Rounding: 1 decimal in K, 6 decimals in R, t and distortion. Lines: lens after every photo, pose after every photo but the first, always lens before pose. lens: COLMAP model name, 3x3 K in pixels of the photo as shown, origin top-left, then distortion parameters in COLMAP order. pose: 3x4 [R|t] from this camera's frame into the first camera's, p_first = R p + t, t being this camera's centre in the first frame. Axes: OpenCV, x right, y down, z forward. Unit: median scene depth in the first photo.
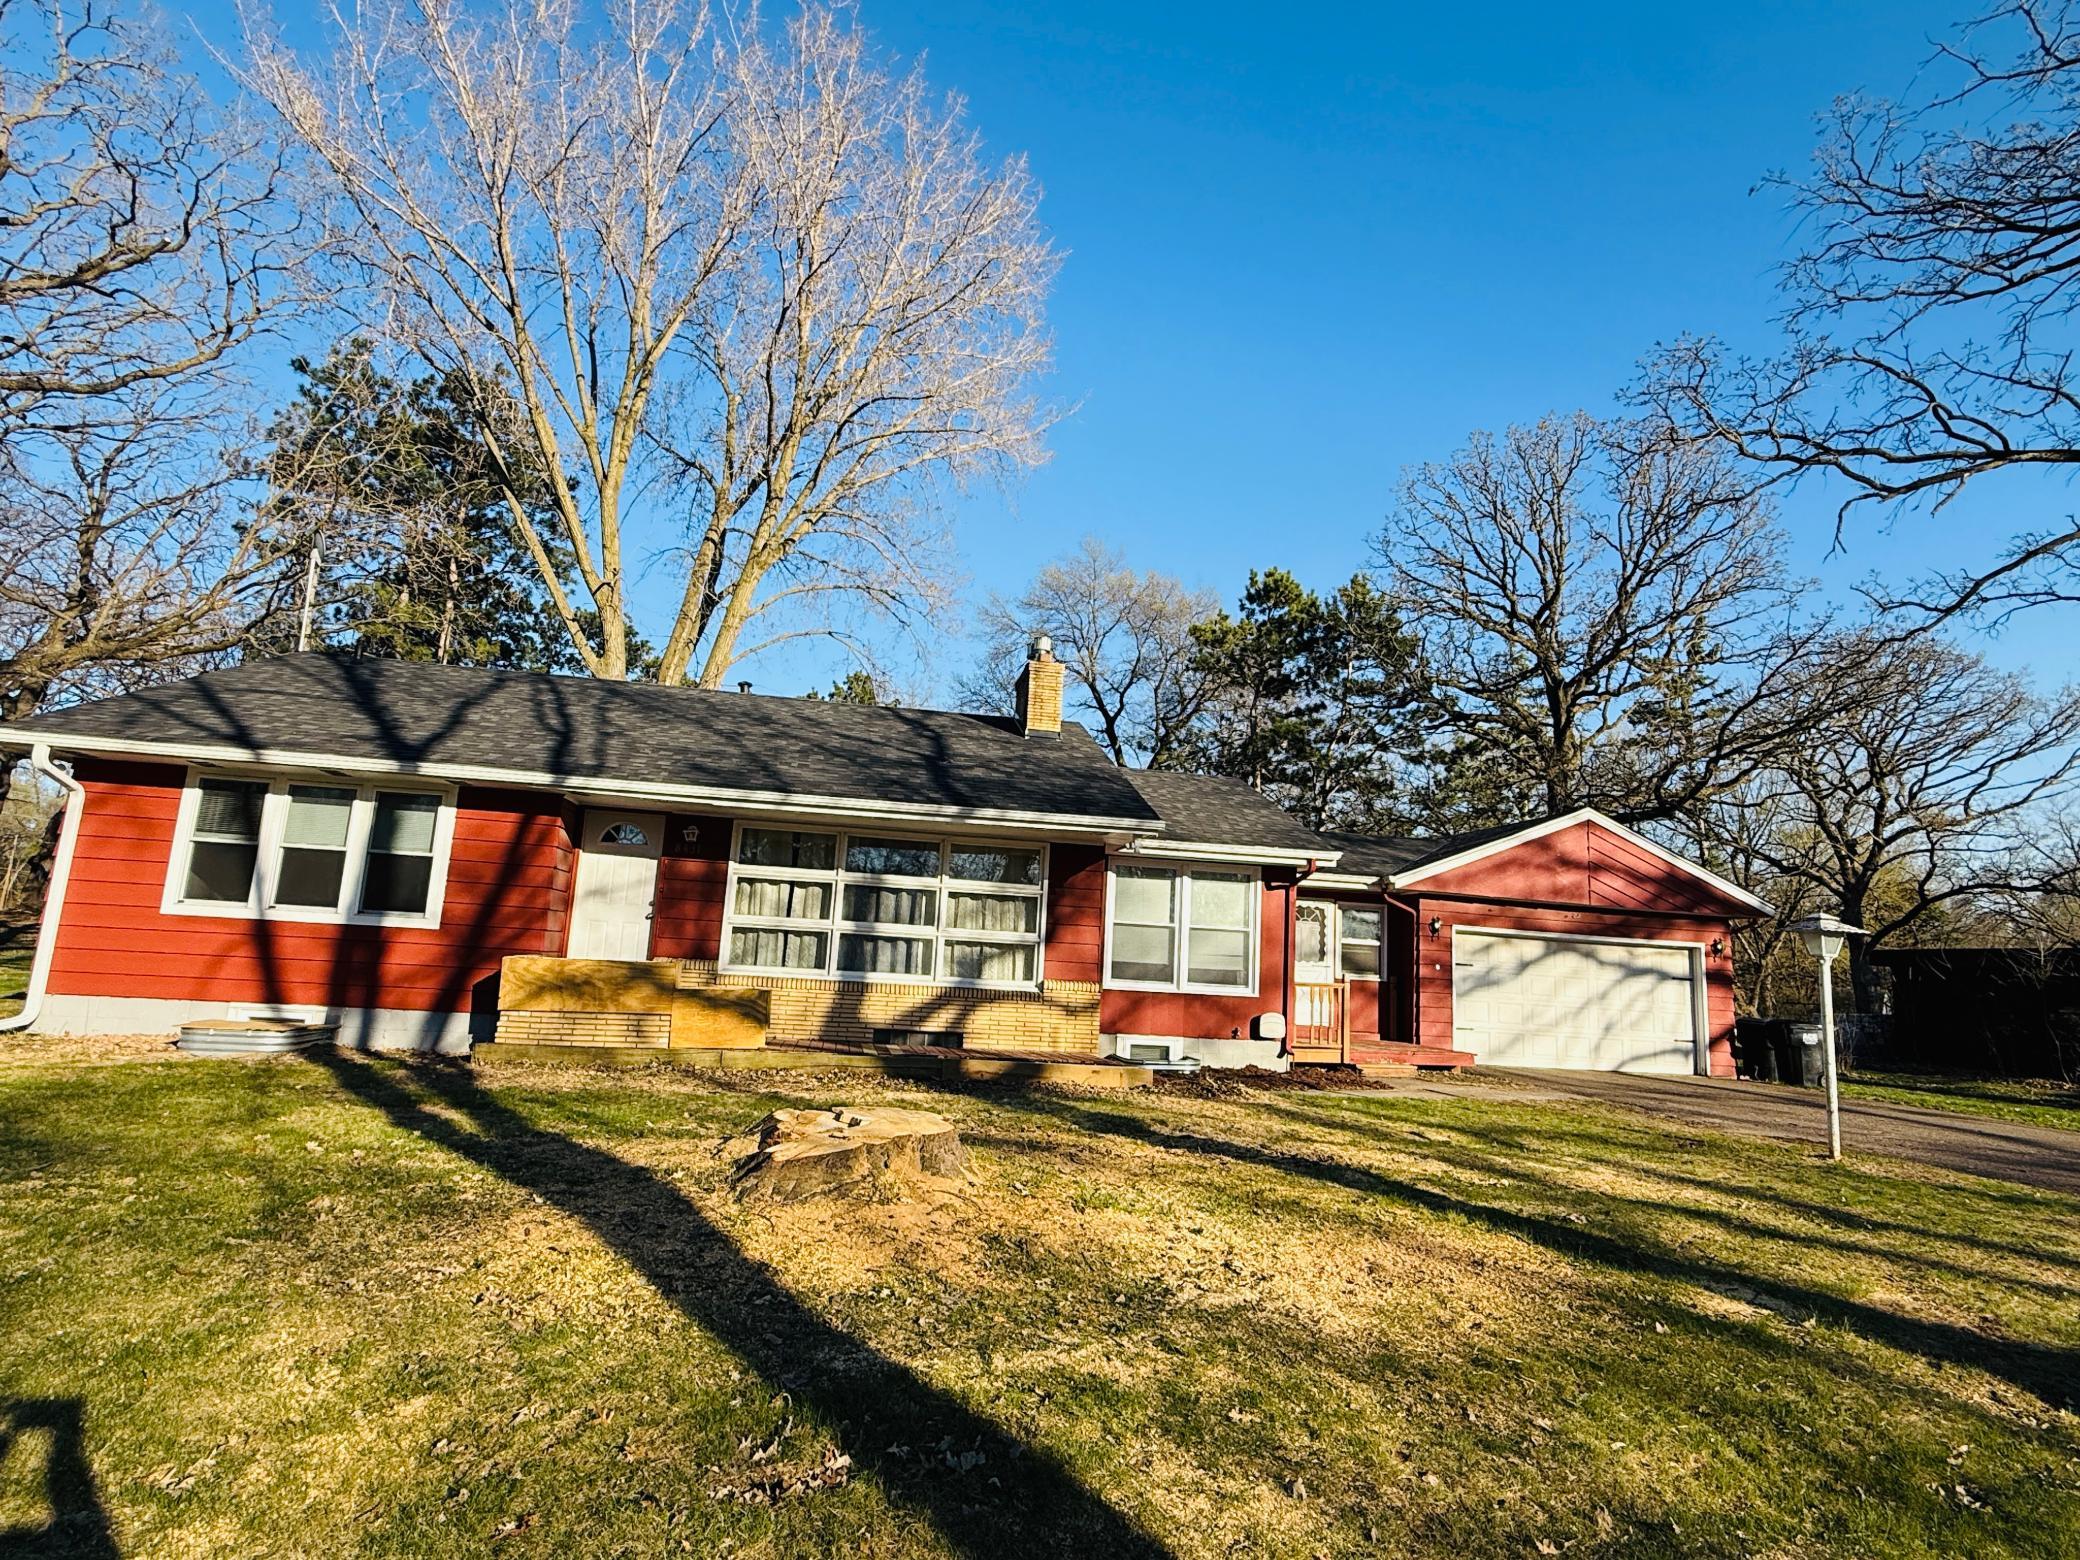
lens RADIAL K [[1114.2, 0, 1034.4], [0, 1114.2, 780.4], [0, 0, 1]] dist [-0.002001, 0.000248]
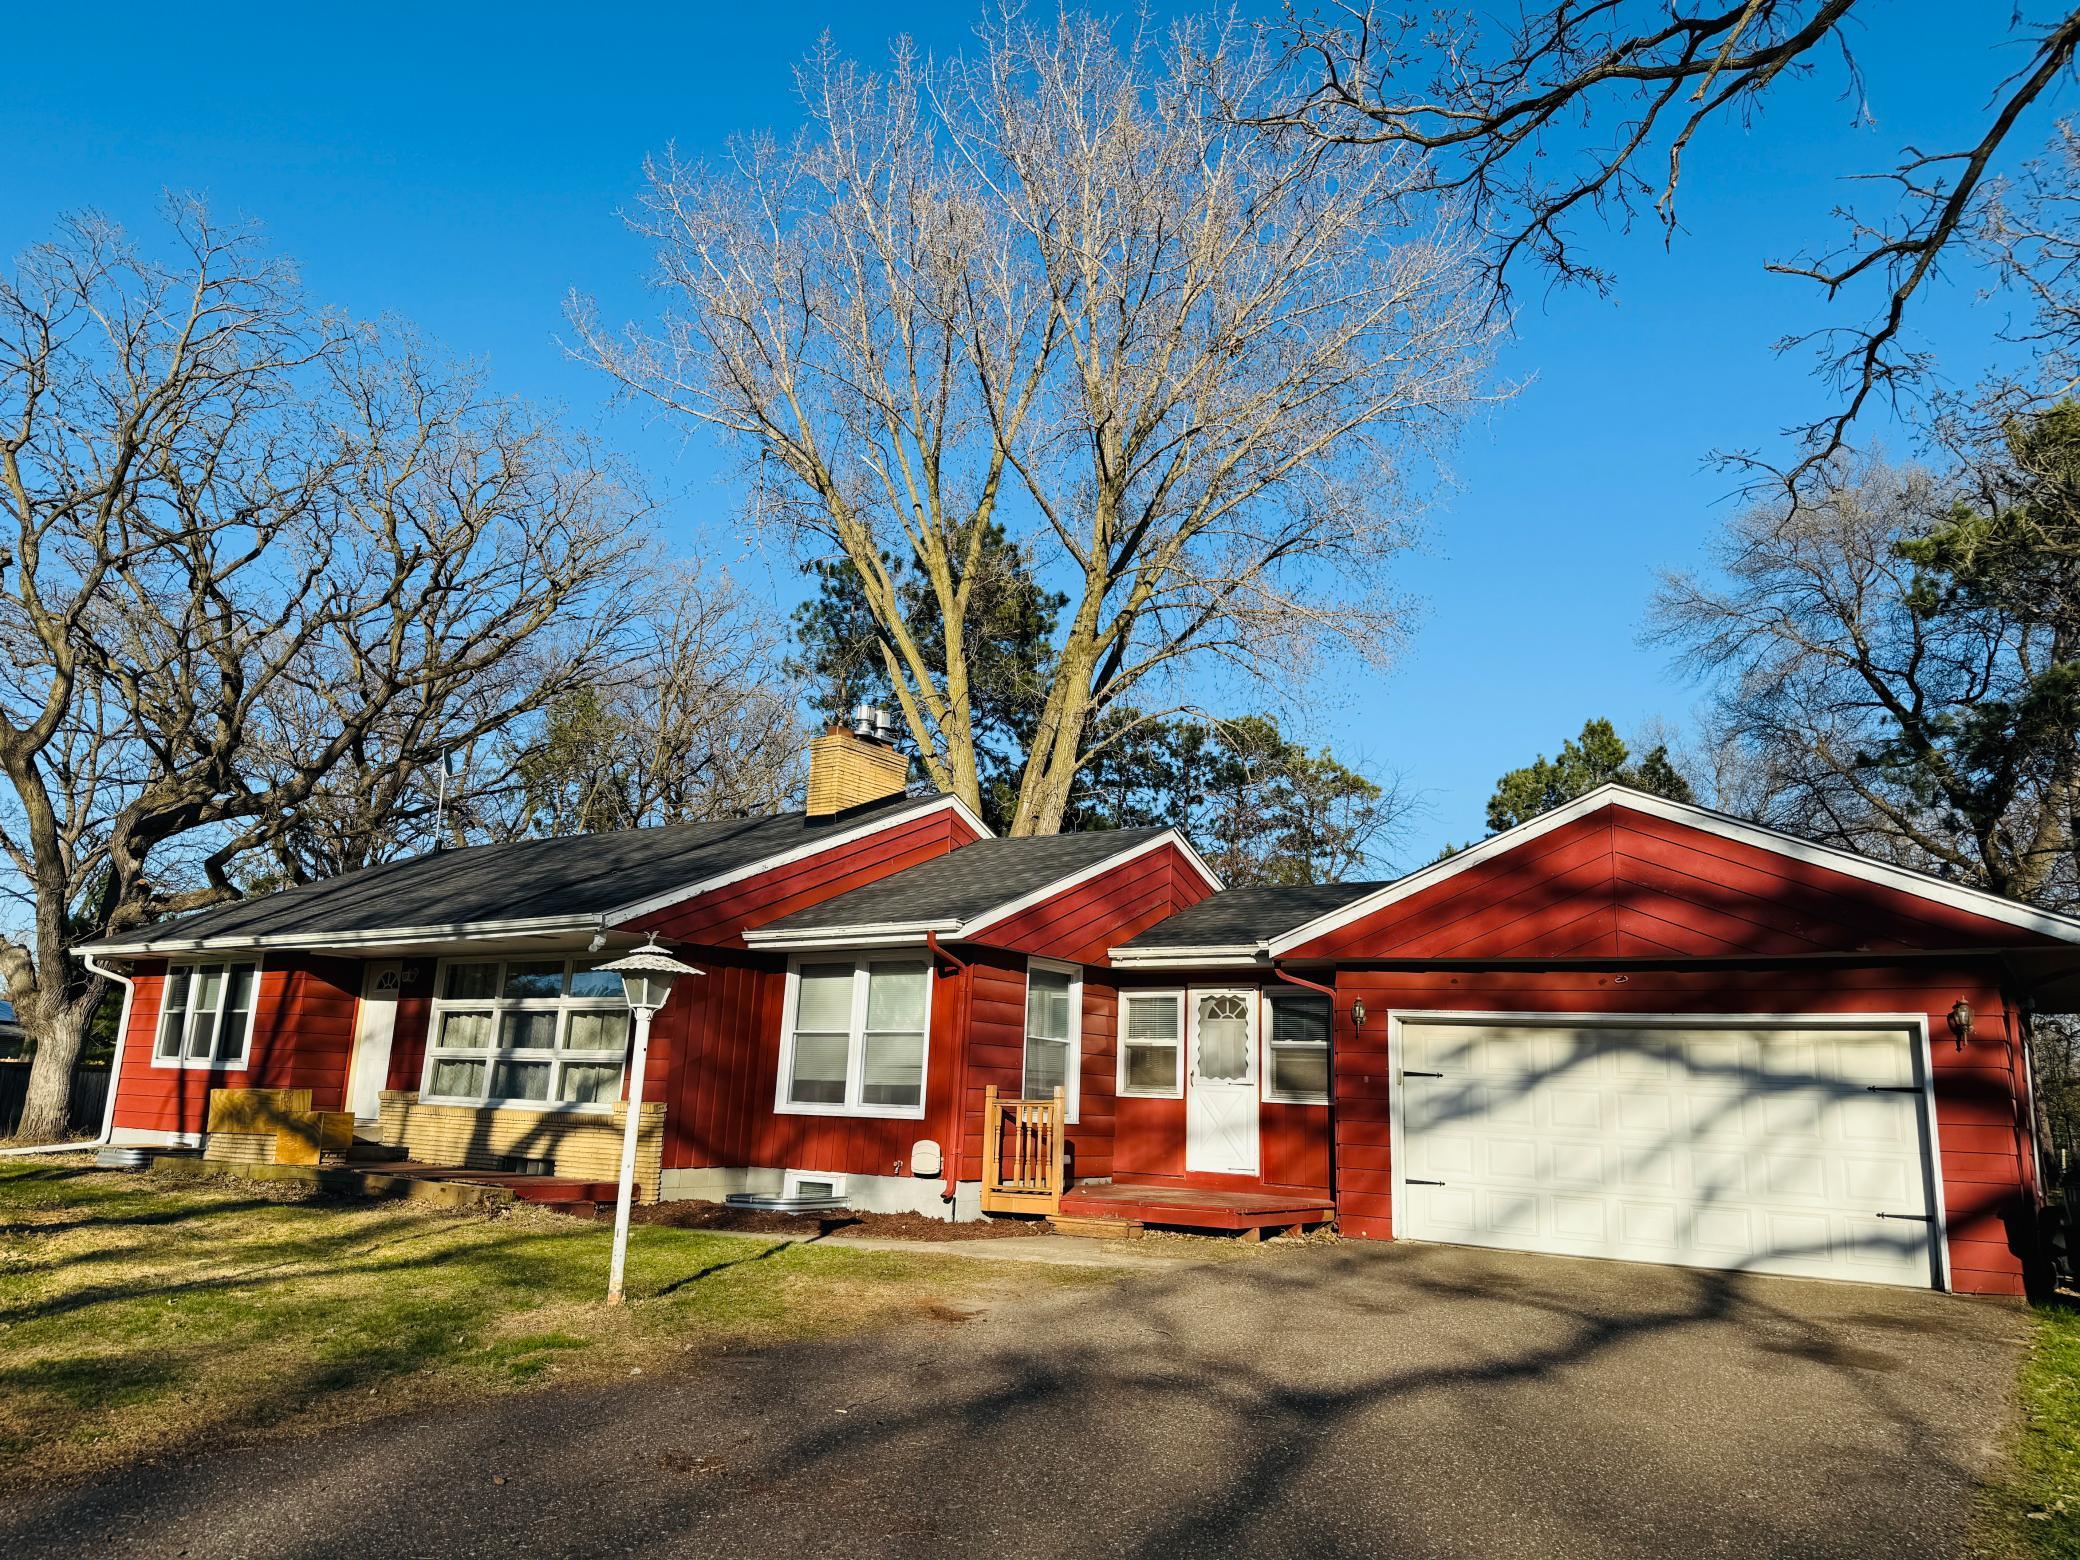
lens RADIAL K [[1448.8, 0, 1031.5], [0, 1448.8, 781.0], [0, 0, 1]] dist [0.162343, -0.236165]
pose [[0.705390, -0.175182, -0.686830, 1.005155], [0.116949, 0.984462, -0.130986, 0.106623], [0.699105, 0.012073, 0.714917, 0.334881]]
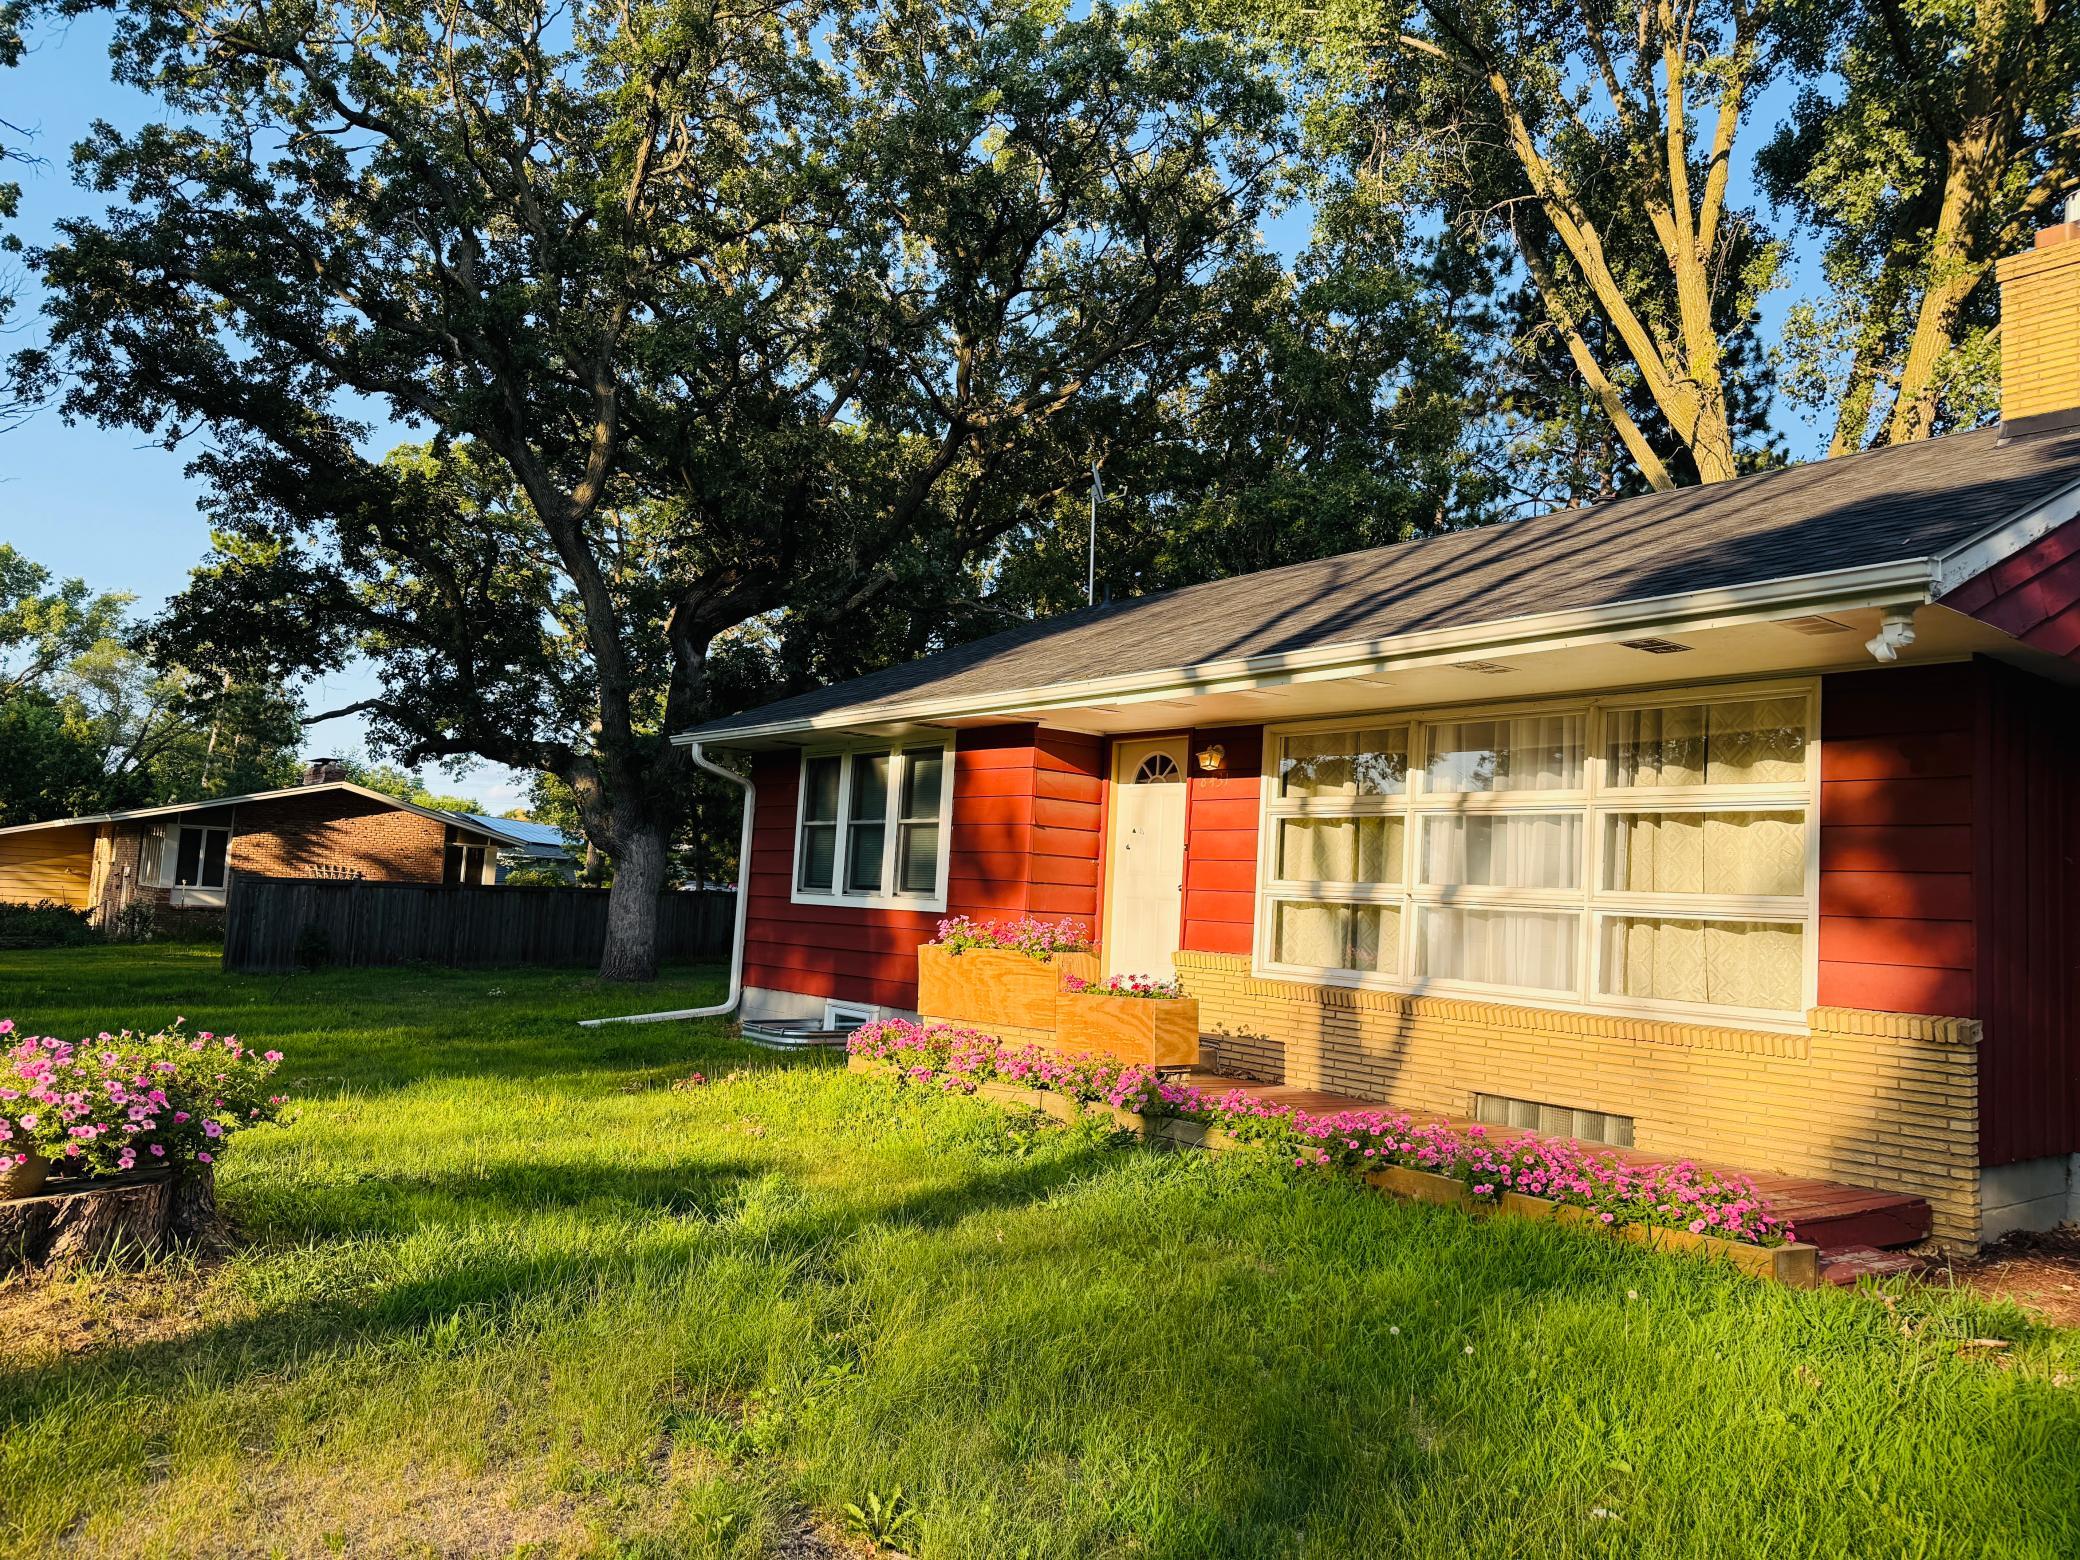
lens RADIAL K [[1448.4, 0, 1057.4], [0, 1448.4, 781.8], [0, 0, 1]] dist [0.073281, -0.079566]
pose [[0.490286, -0.103241, -0.865425, 0.315711], [0.121169, 0.991391, -0.049623, 0.081008], [0.863097, -0.080533, 0.498575, 0.445276]]
